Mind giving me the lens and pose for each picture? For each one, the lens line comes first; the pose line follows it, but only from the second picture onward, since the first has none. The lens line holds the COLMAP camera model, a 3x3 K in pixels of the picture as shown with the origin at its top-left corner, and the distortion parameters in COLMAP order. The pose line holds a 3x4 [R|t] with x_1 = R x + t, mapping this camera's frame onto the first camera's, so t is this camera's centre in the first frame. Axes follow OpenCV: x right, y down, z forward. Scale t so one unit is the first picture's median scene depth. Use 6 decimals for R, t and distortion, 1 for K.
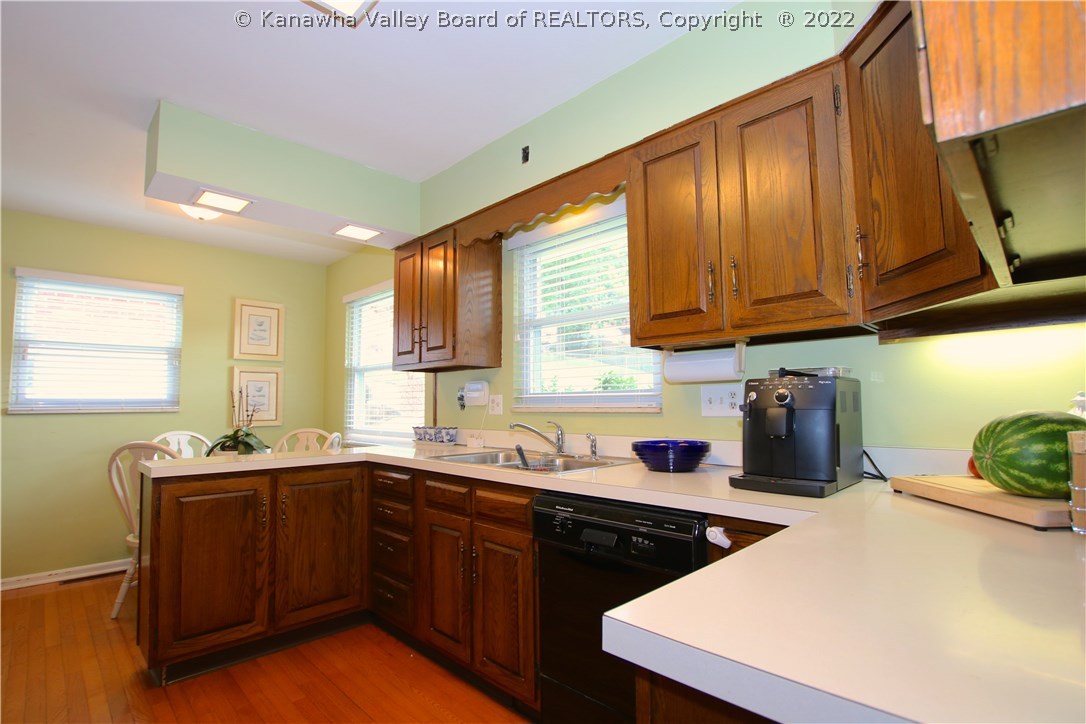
lens RADIAL K [[517.1, 0, 546.1], [0, 517.1, 372.2], [0, 0, 1]] dist [-0.027536, 0.001930]
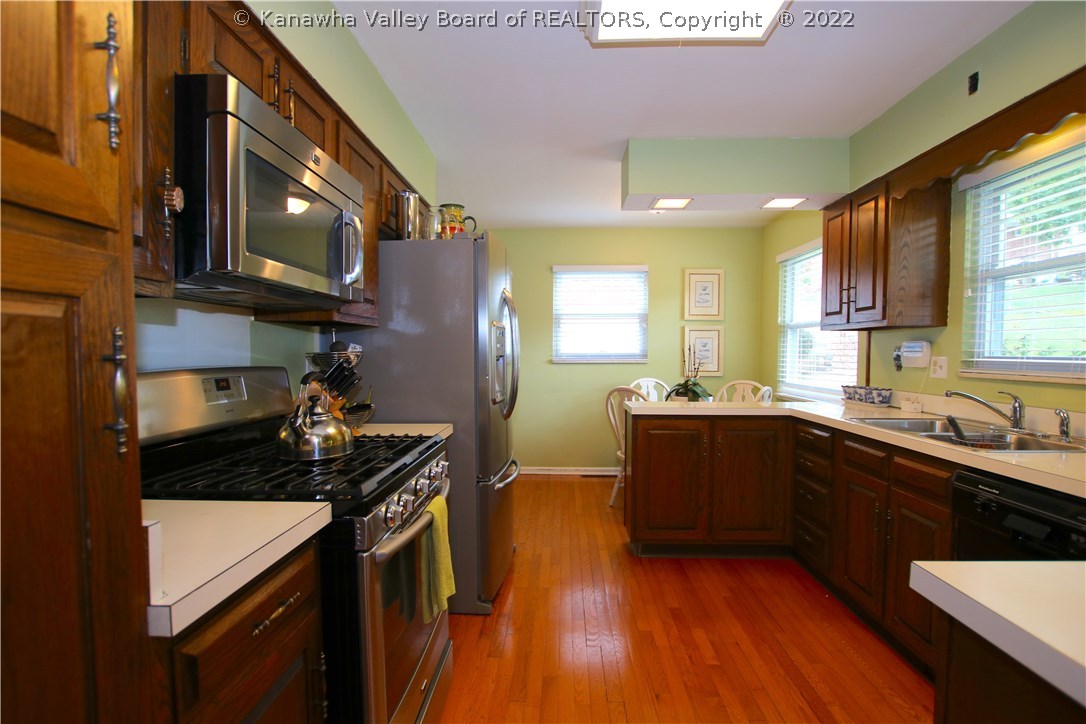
lens RADIAL K [[517.1, 0, 545.0], [0, 517.1, 372.4], [0, 0, 1]] dist [-0.027536, 0.001930]
pose [[0.682605, 0.038868, -0.729753, 0.090651], [0.038772, 0.995252, 0.089276, -0.038134], [0.729758, -0.089235, 0.677857, -0.121053]]
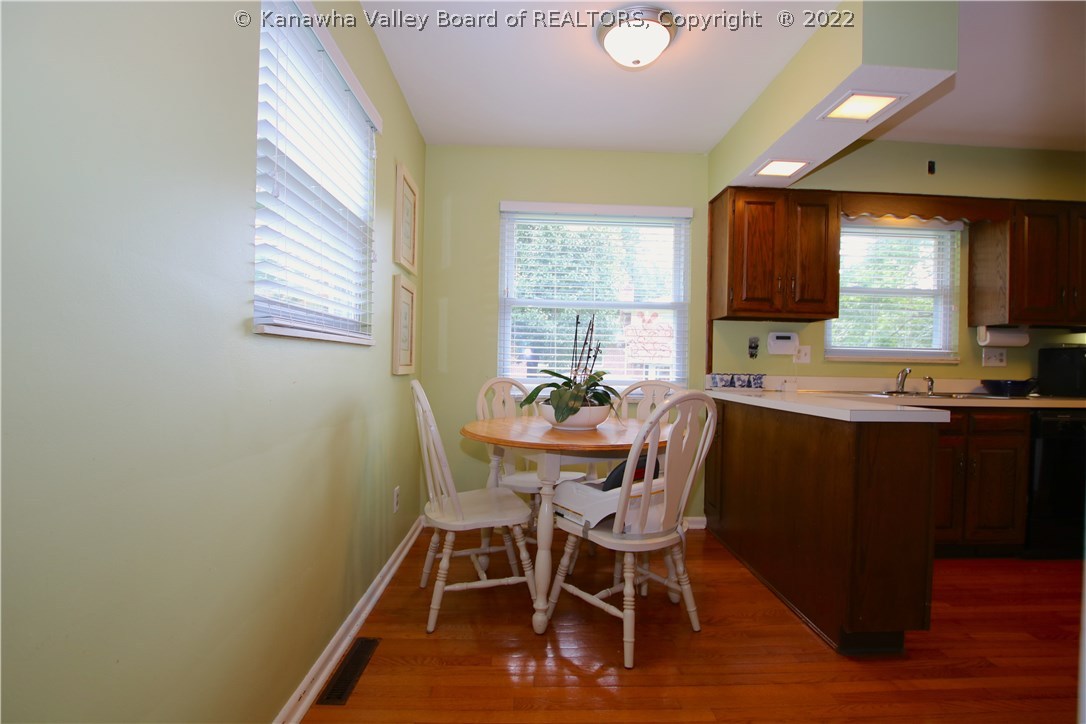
lens RADIAL K [[517.1, 0, 509.2], [0, 517.1, 375.0], [0, 0, 1]] dist [-0.027536, 0.001930]
pose [[0.687737, 0.009840, 0.725894, -1.509442], [-0.072361, 0.995858, 0.055057, 0.102180], [-0.722345, -0.090391, 0.685600, 0.737473]]
